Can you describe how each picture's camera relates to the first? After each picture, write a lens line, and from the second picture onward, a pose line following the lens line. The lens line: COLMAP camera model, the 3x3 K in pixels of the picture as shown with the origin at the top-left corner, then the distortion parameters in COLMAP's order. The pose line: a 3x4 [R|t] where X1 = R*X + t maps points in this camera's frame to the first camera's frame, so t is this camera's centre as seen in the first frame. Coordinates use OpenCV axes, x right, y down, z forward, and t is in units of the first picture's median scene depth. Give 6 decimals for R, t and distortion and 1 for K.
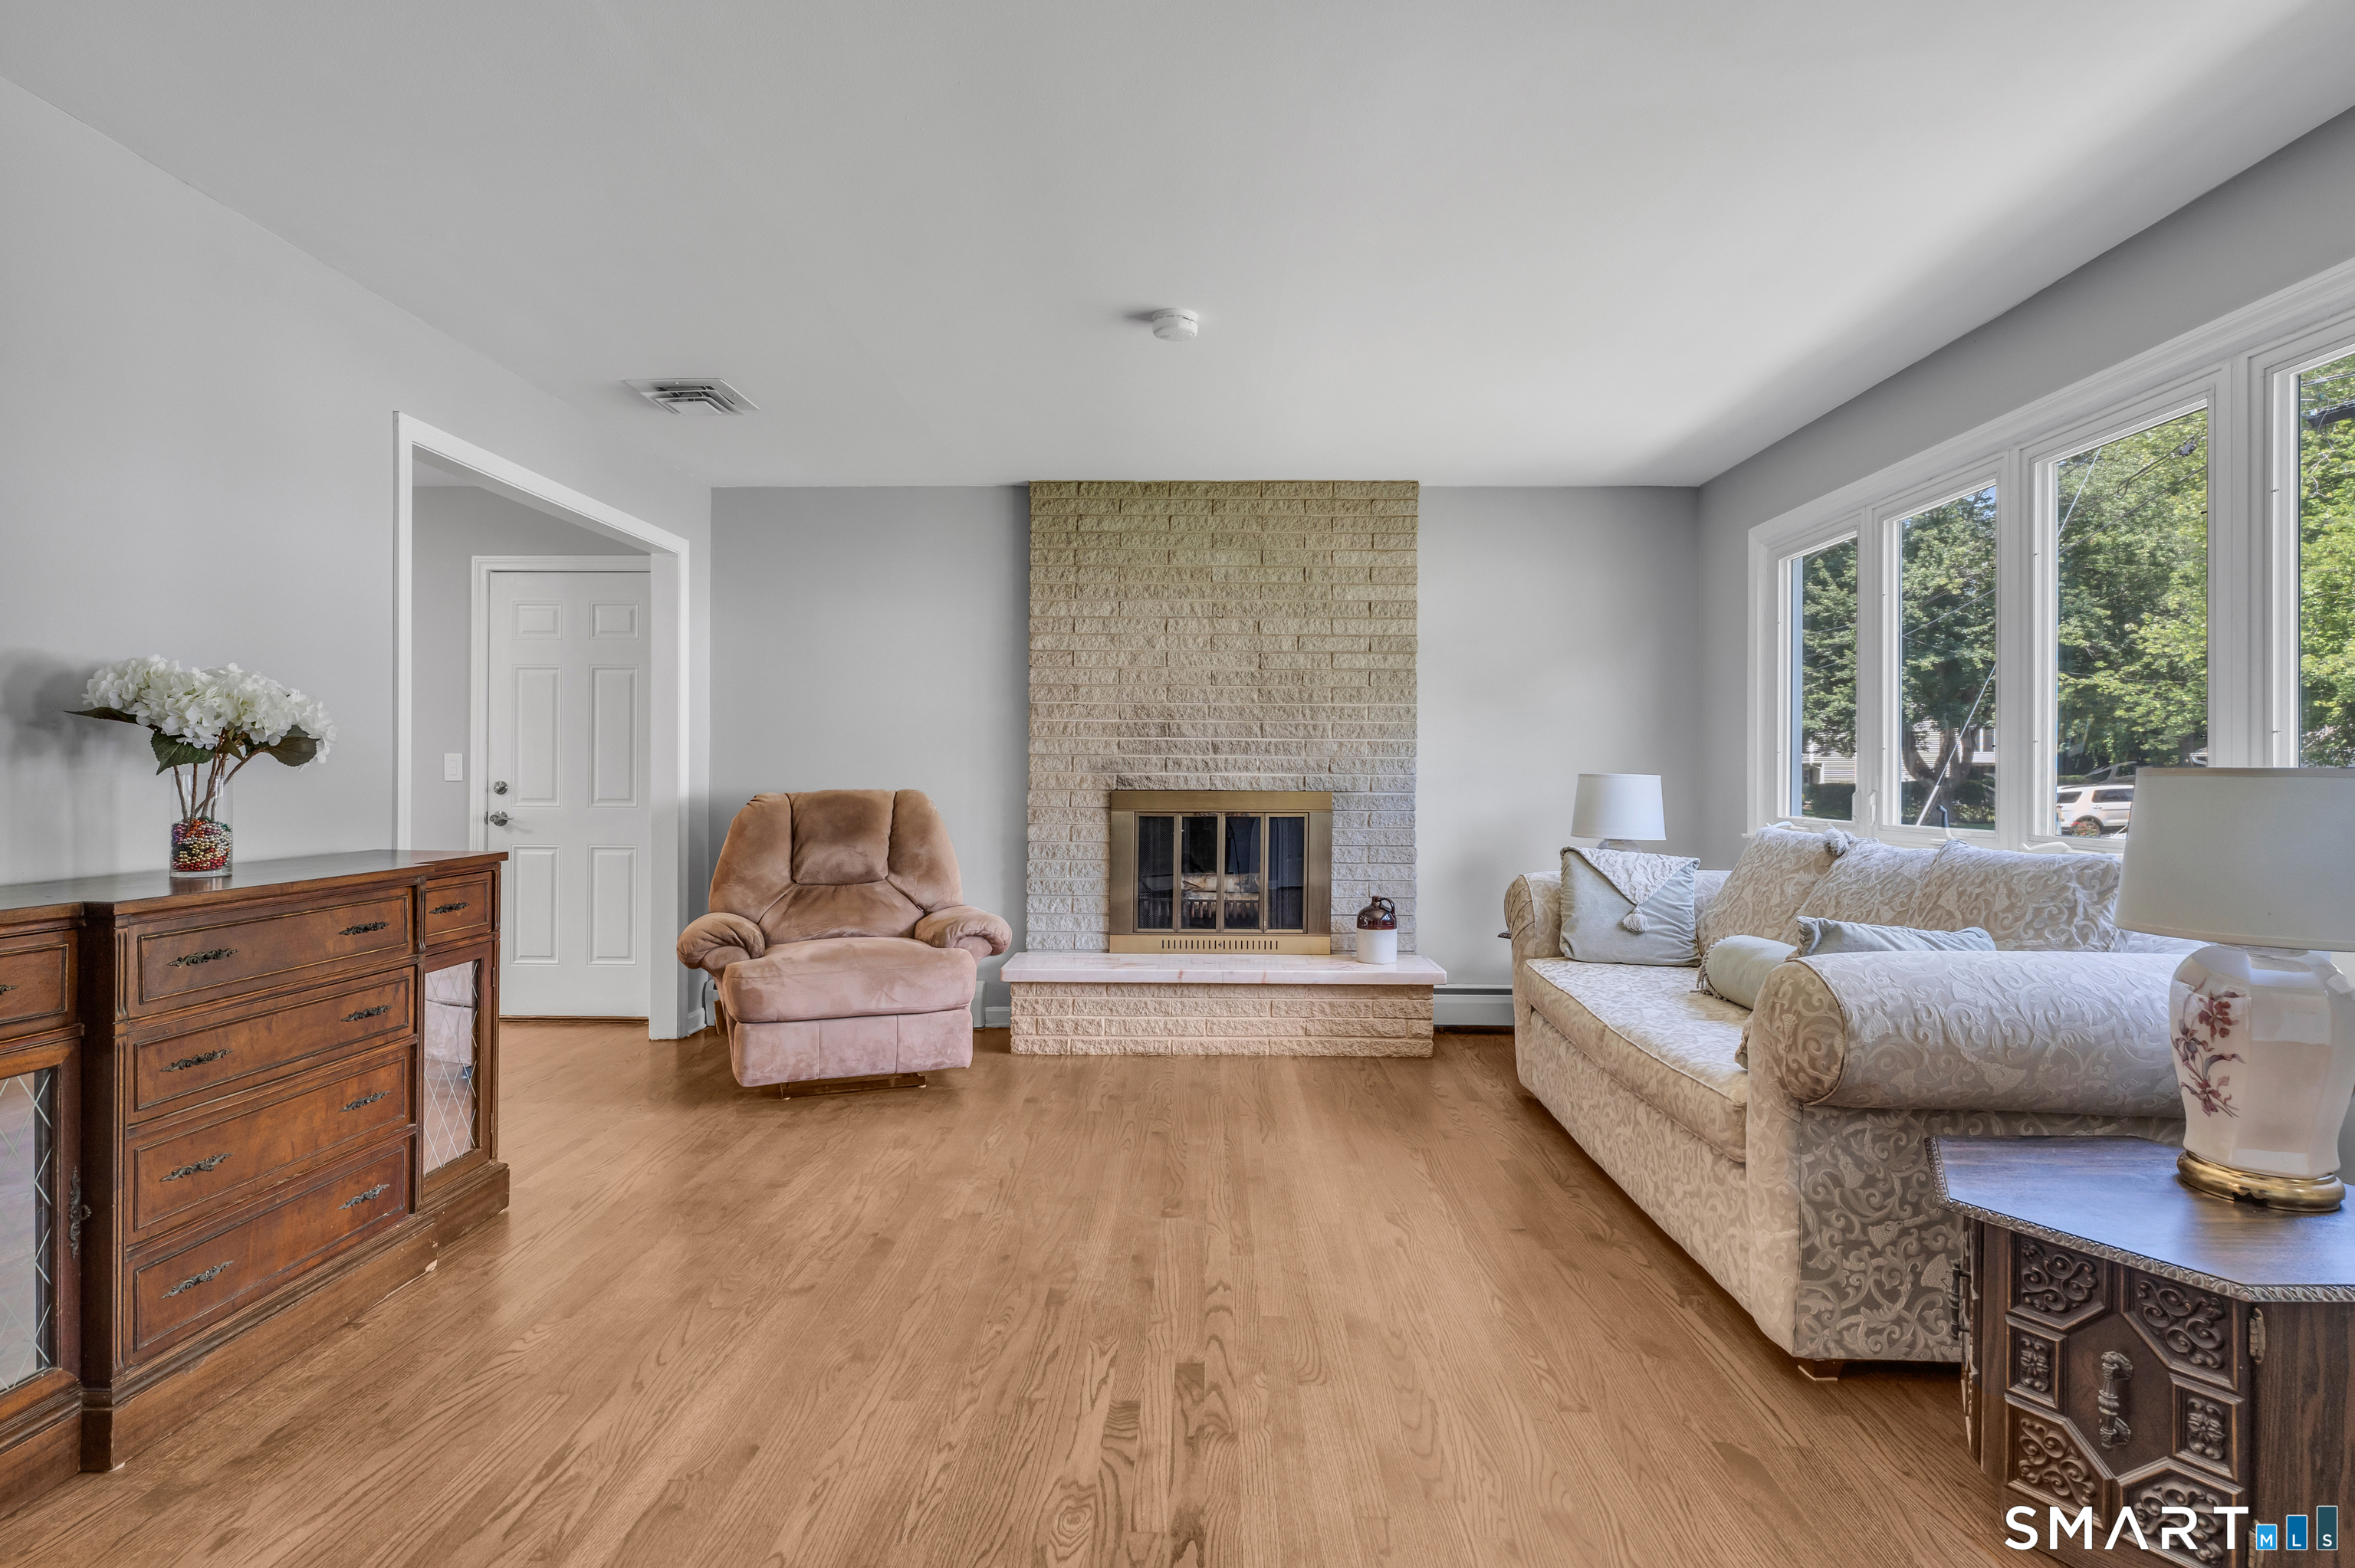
lens RADIAL K [[1187.0, 0, 1176.7], [0, 1187.0, 779.9], [0, 0, 1]] dist [-0.000271, -0.000083]
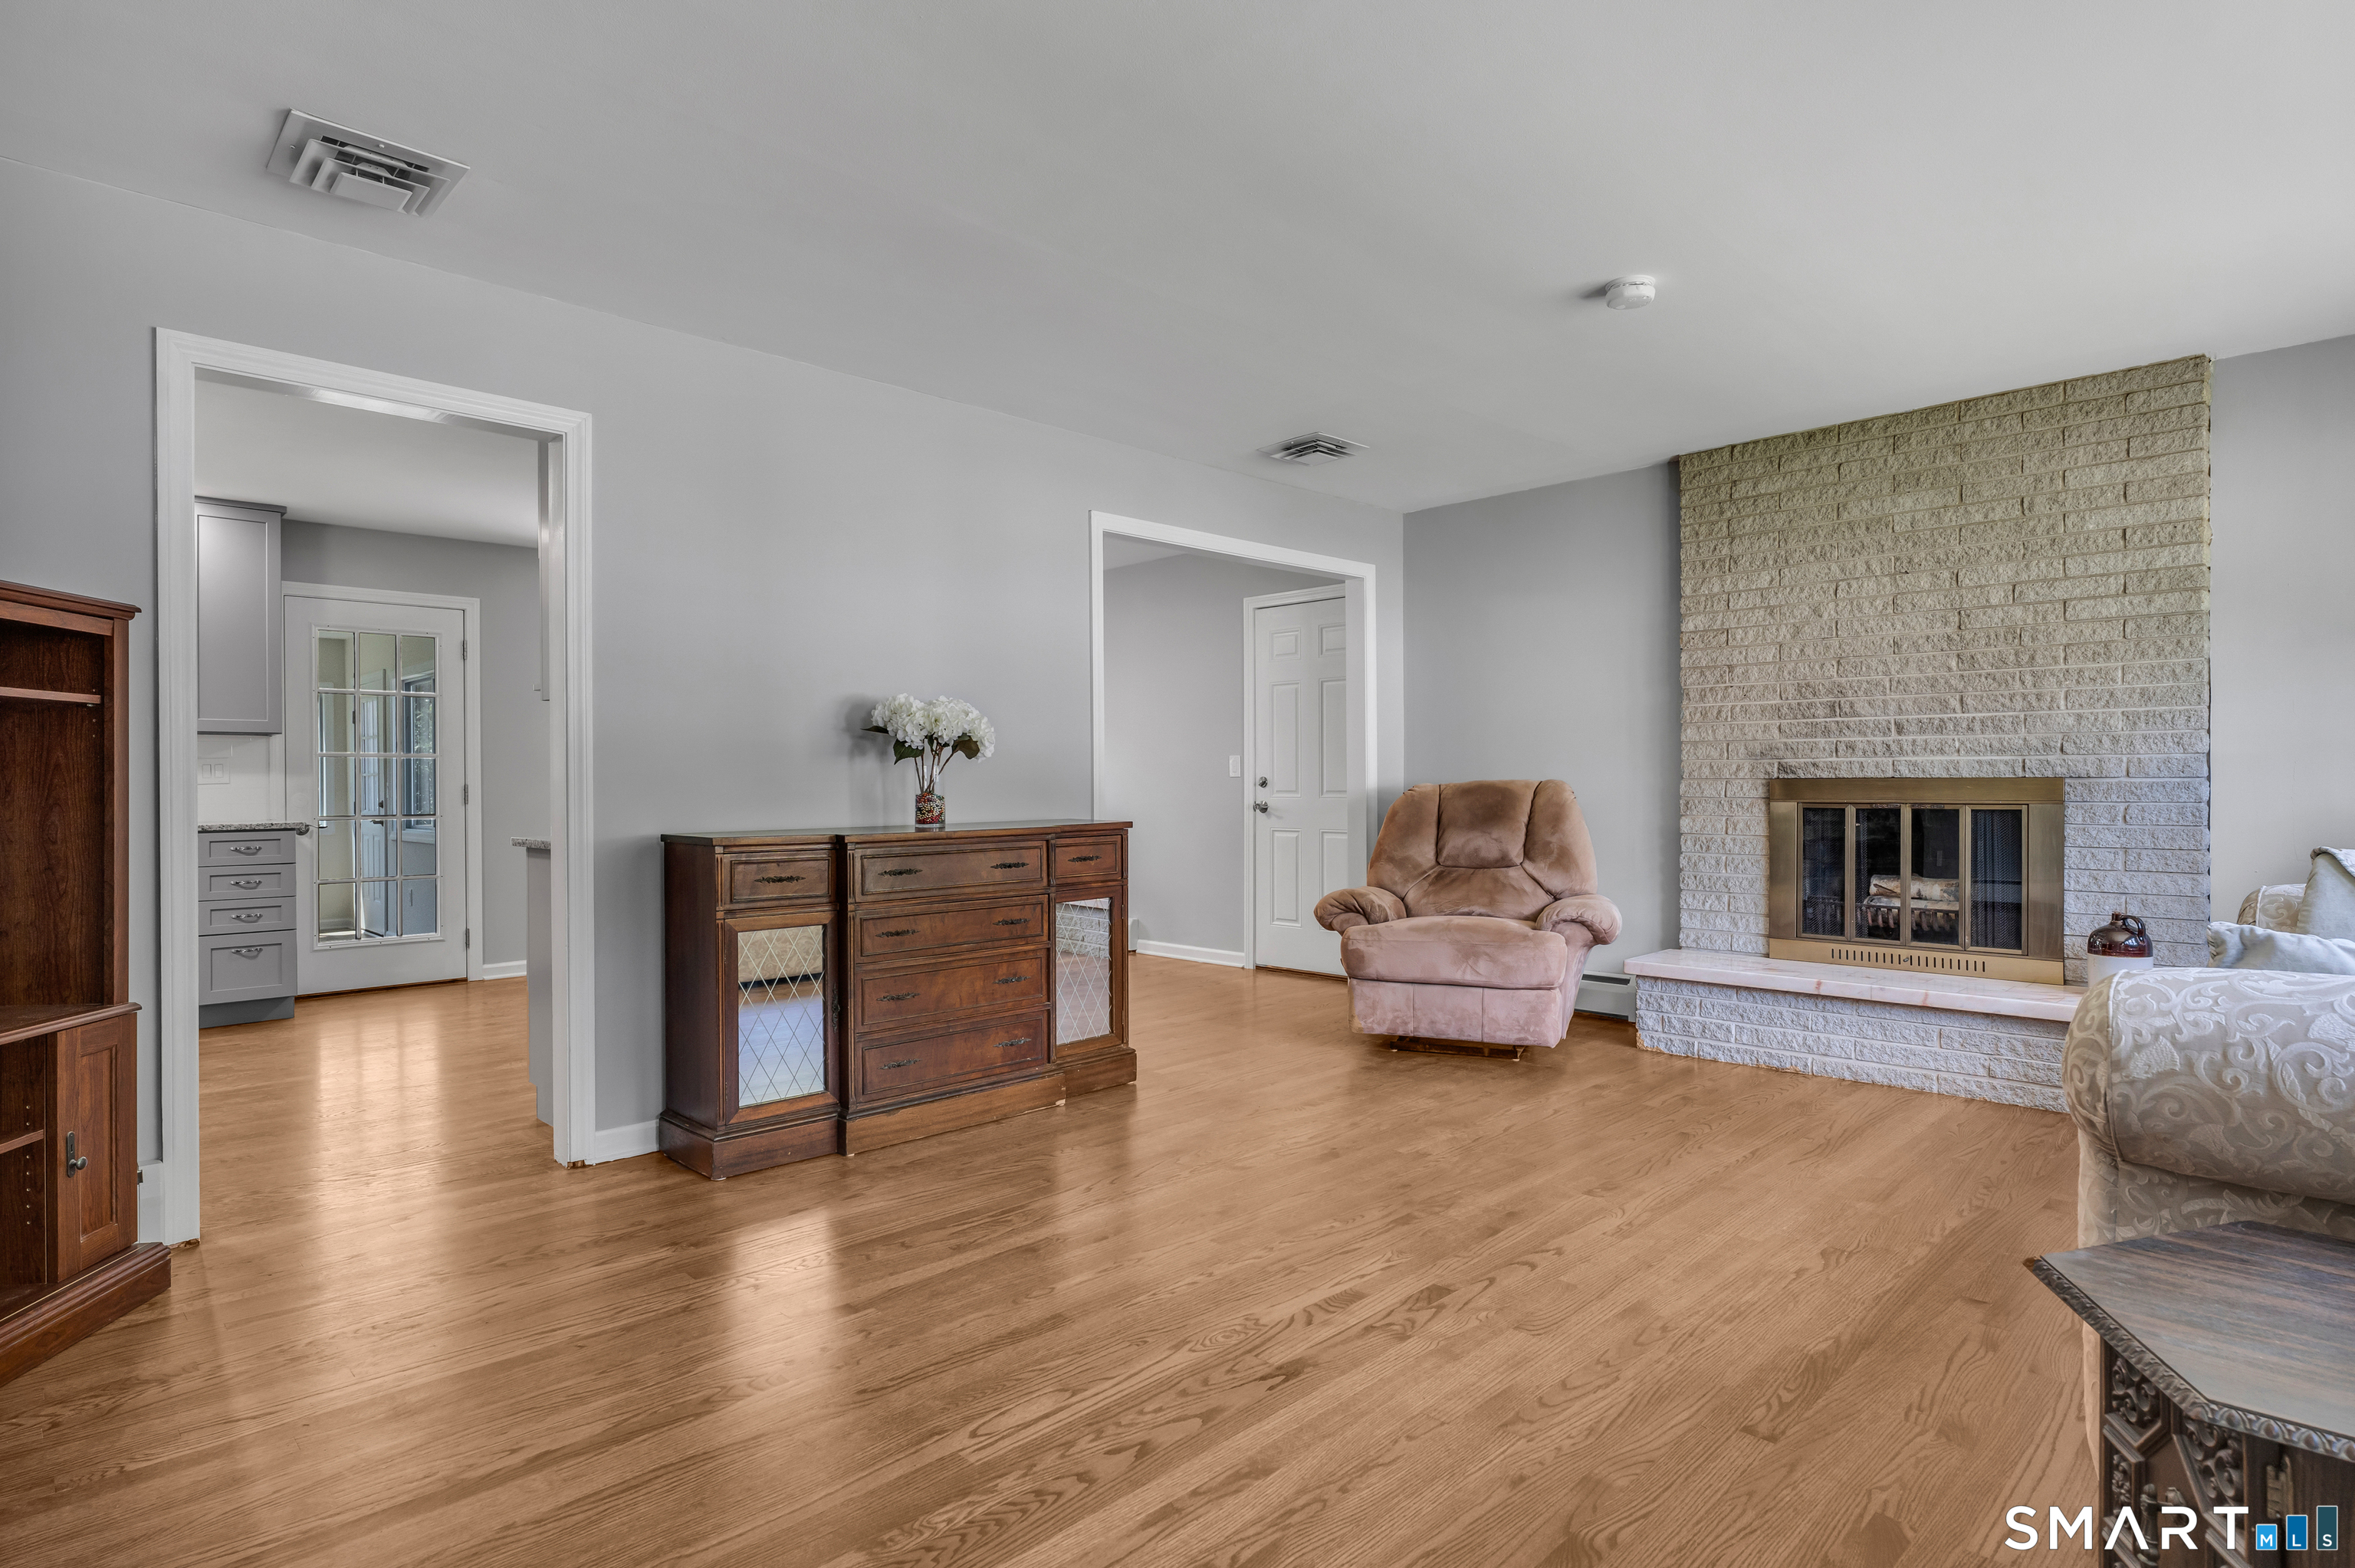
lens RADIAL K [[1235.5, 0, 1178.0], [0, 1235.5, 789.6], [0, 0, 1]] dist [-0.000810, -0.000341]
pose [[0.720297, -0.003957, -0.693654, 0.340424], [0.006026, 0.999982, 0.000553, 0.017192], [0.693639, -0.004578, 0.720308, 0.007743]]
